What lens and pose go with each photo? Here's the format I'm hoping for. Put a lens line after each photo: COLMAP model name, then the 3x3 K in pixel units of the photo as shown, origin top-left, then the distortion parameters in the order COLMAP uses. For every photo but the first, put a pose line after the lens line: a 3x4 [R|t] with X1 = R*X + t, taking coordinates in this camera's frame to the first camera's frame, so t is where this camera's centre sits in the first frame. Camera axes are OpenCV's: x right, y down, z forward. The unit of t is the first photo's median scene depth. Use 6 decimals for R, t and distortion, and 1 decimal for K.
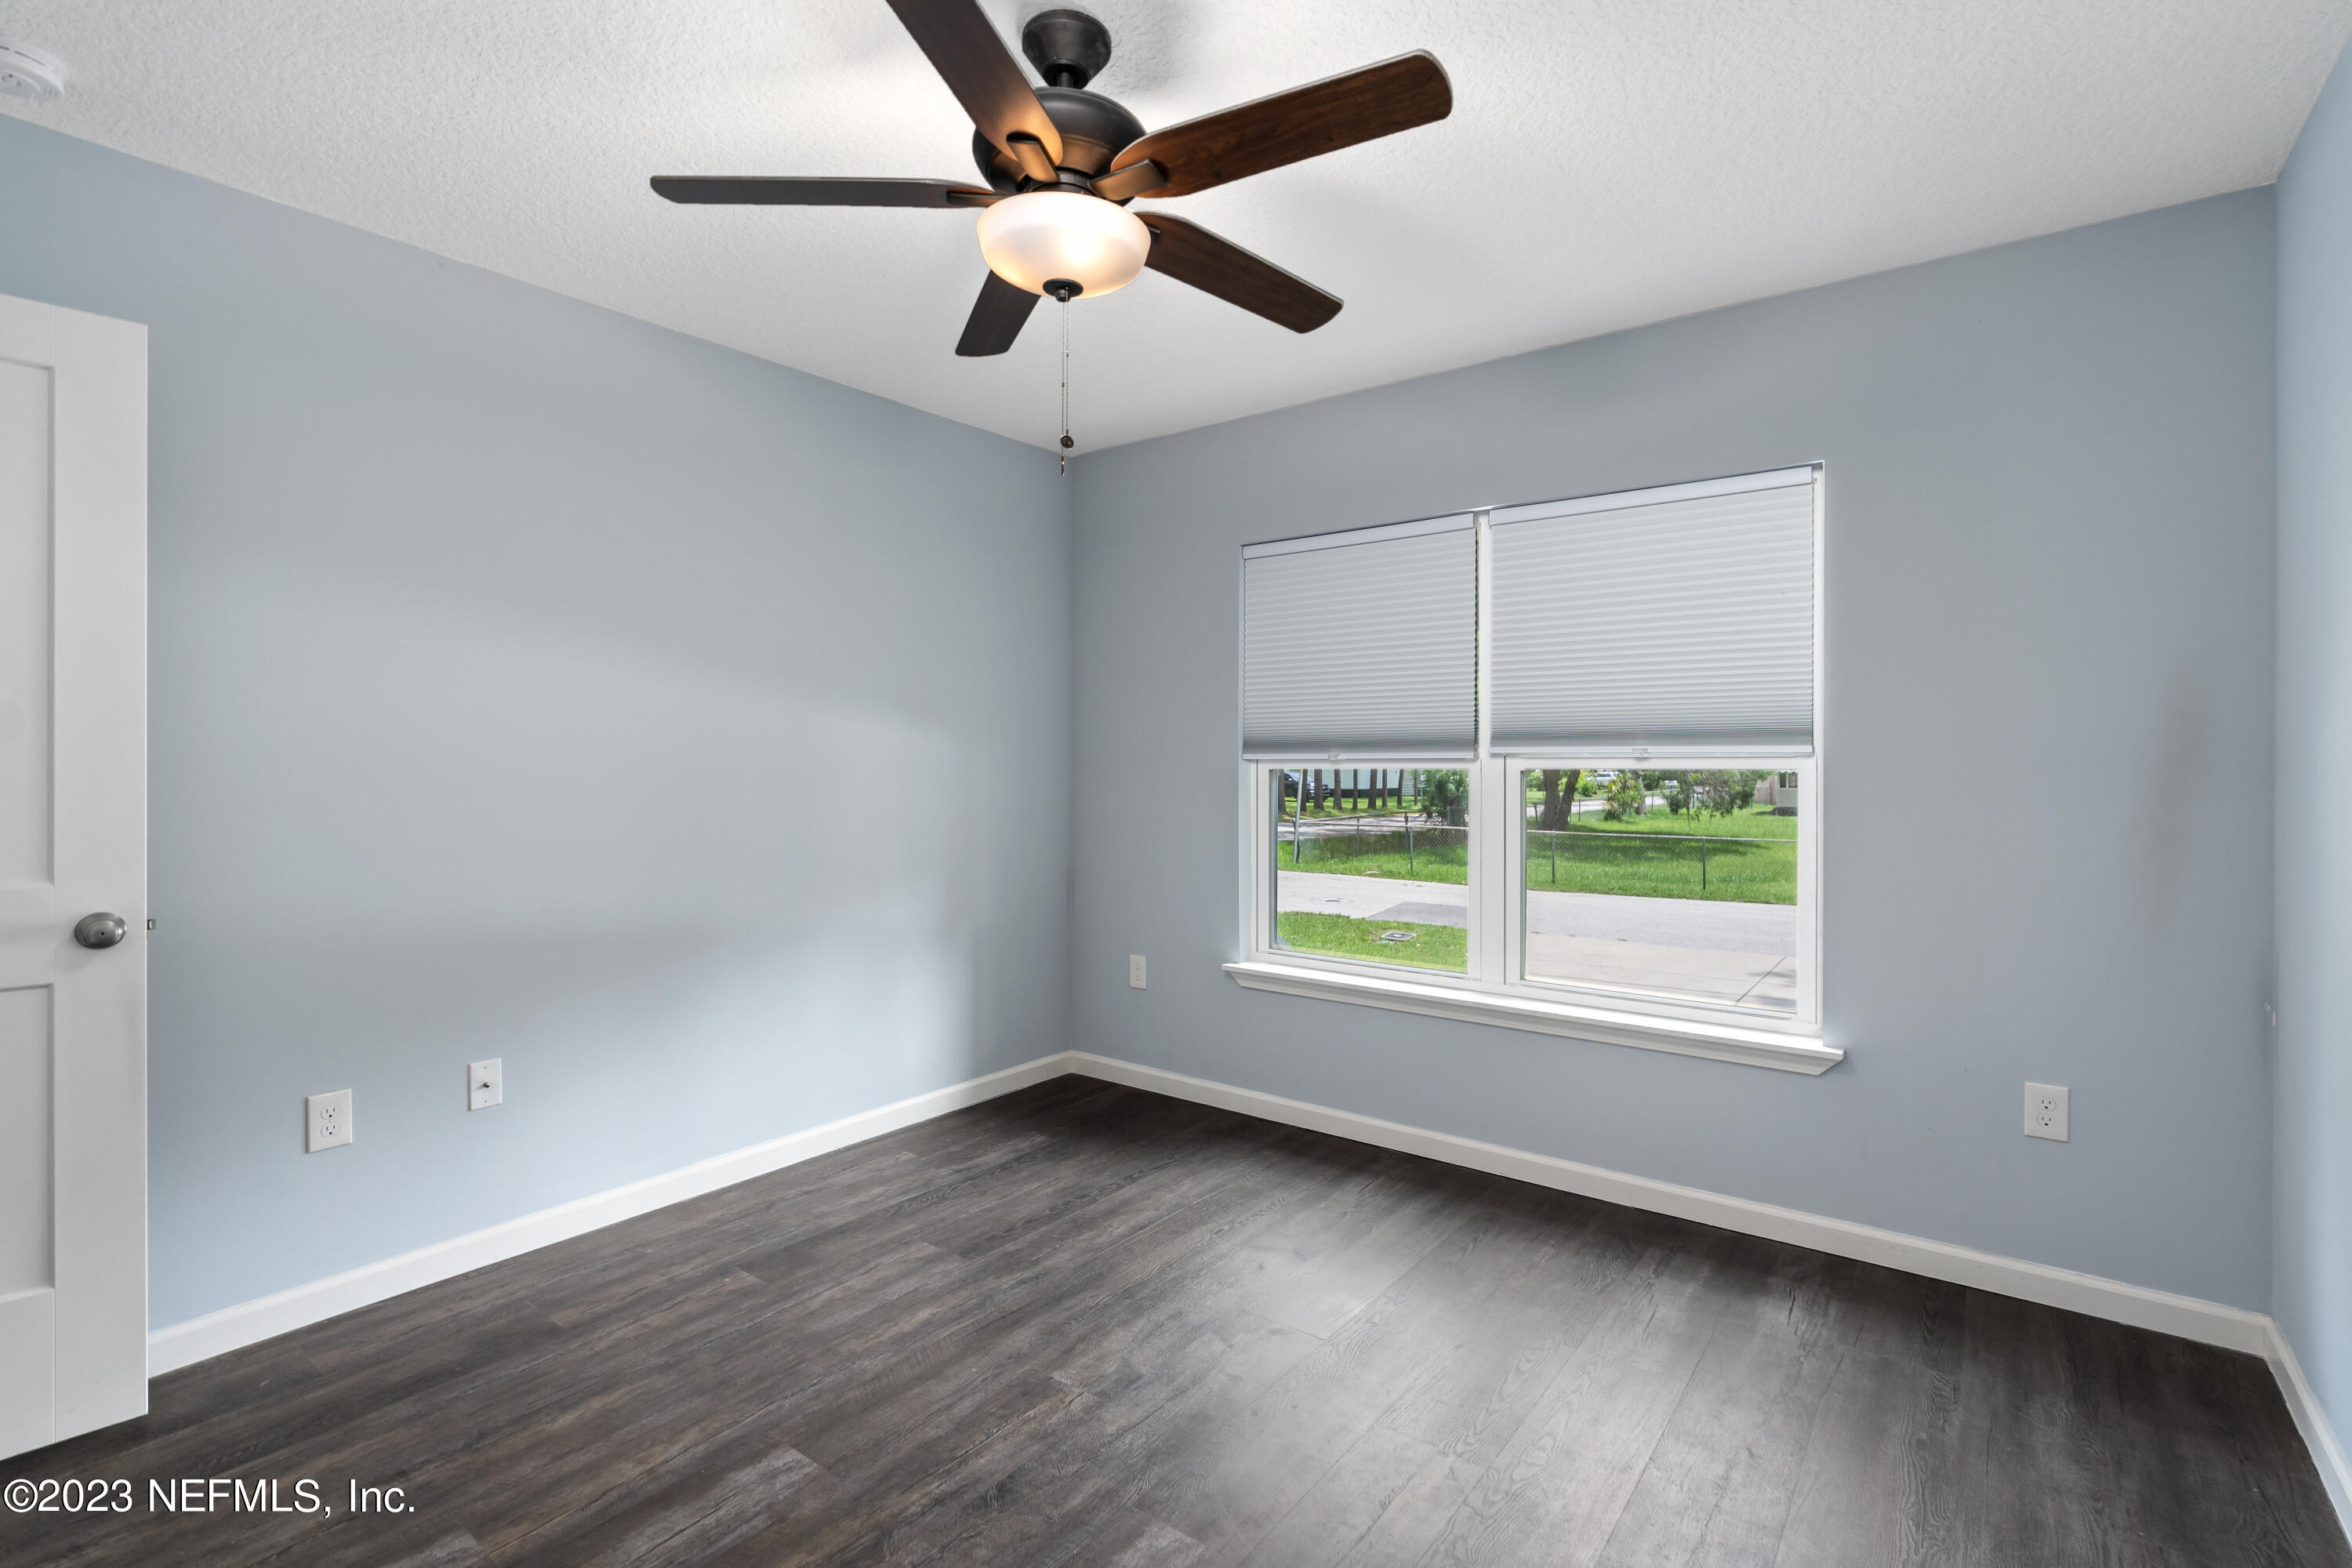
lens RADIAL K [[1084.6, 0, 1200.2], [0, 1084.6, 758.1], [0, 0, 1]] dist [-0.004392, 0.000394]
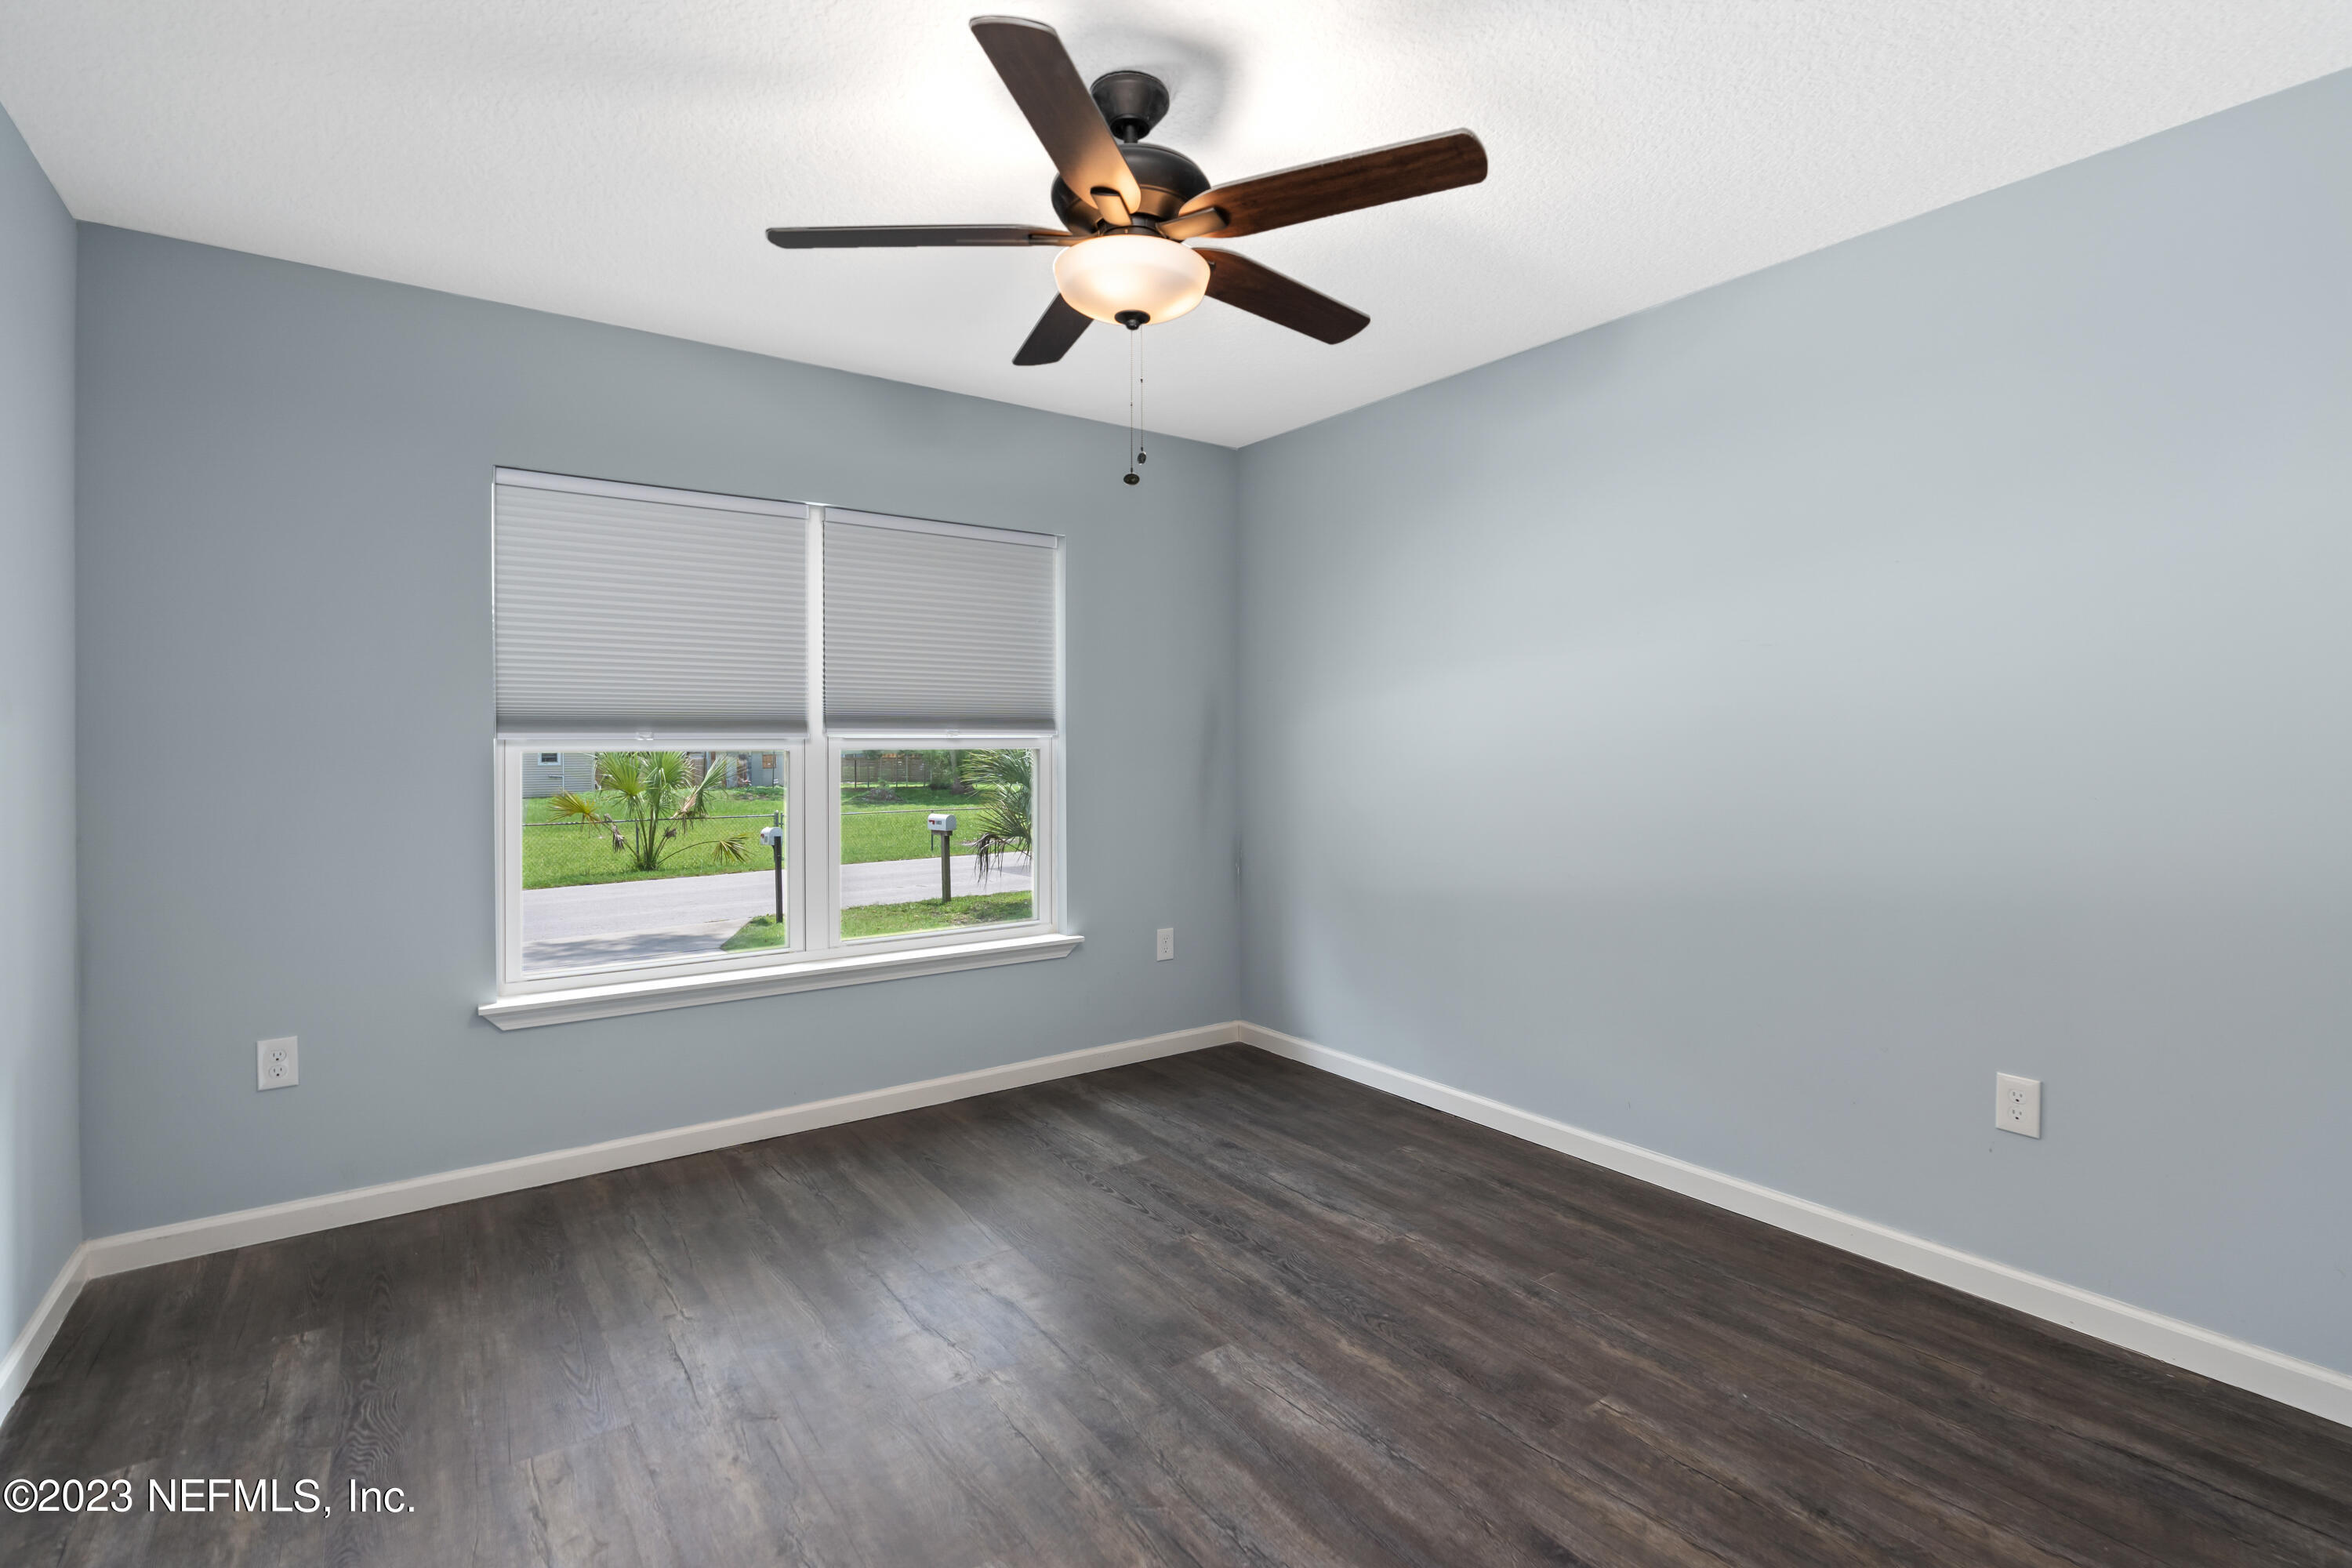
lens RADIAL K [[1084.6, 0, 1200.2], [0, 1084.6, 758.1], [0, 0, 1]] dist [-0.004392, 0.000394]
pose [[0.291261, -0.019825, 0.956438, -0.669509], [-0.005597, 0.999733, 0.022427, -0.008014], [-0.956627, -0.011886, 0.291072, 0.352148]]
